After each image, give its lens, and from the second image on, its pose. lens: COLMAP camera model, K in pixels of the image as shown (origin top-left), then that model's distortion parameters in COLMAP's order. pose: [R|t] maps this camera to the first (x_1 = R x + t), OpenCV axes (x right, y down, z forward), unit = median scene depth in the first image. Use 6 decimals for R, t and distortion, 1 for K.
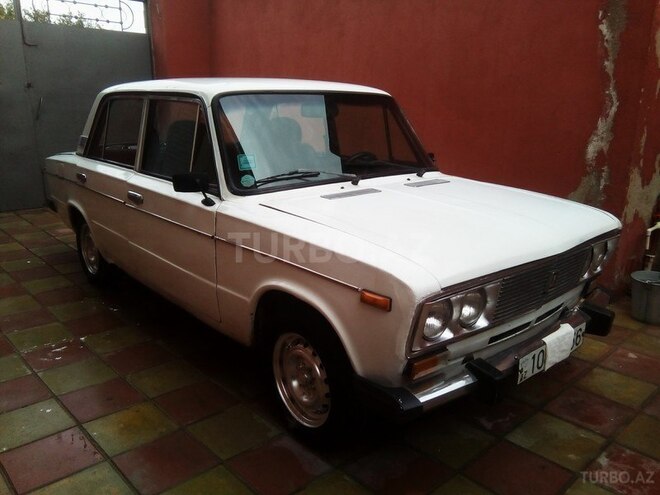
lens RADIAL K [[538.3, 0, 330.0], [0, 538.3, 247.5], [0, 0, 1]] dist [0.026304, -0.014703]
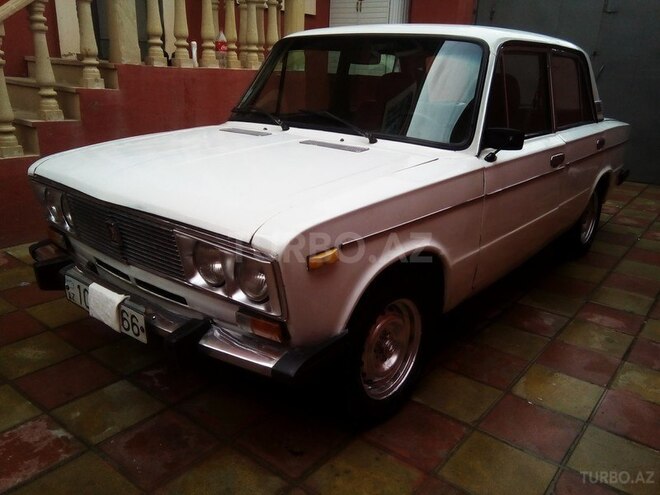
lens RADIAL K [[538.3, 0, 330.0], [0, 538.3, 247.5], [0, 0, 1]] dist [0.026304, -0.014703]
pose [[0.152464, 0.309742, -0.938517, 1.019928], [-0.286800, 0.922622, 0.257905, -0.193309], [0.945780, 0.229846, 0.229500, 0.887582]]
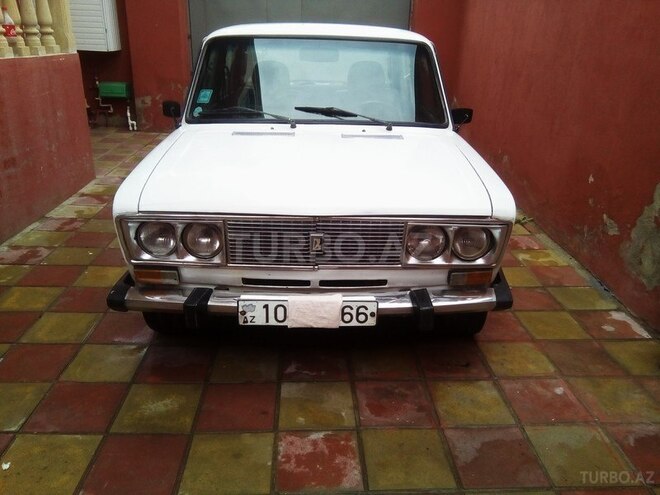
lens RADIAL K [[538.3, 0, 330.0], [0, 538.3, 247.5], [0, 0, 1]] dist [0.026304, -0.014703]
pose [[0.760337, 0.243106, -0.602319, 0.788701], [-0.182302, 0.969914, 0.161344, -0.071017], [0.623421, -0.012872, 0.781780, 0.205779]]
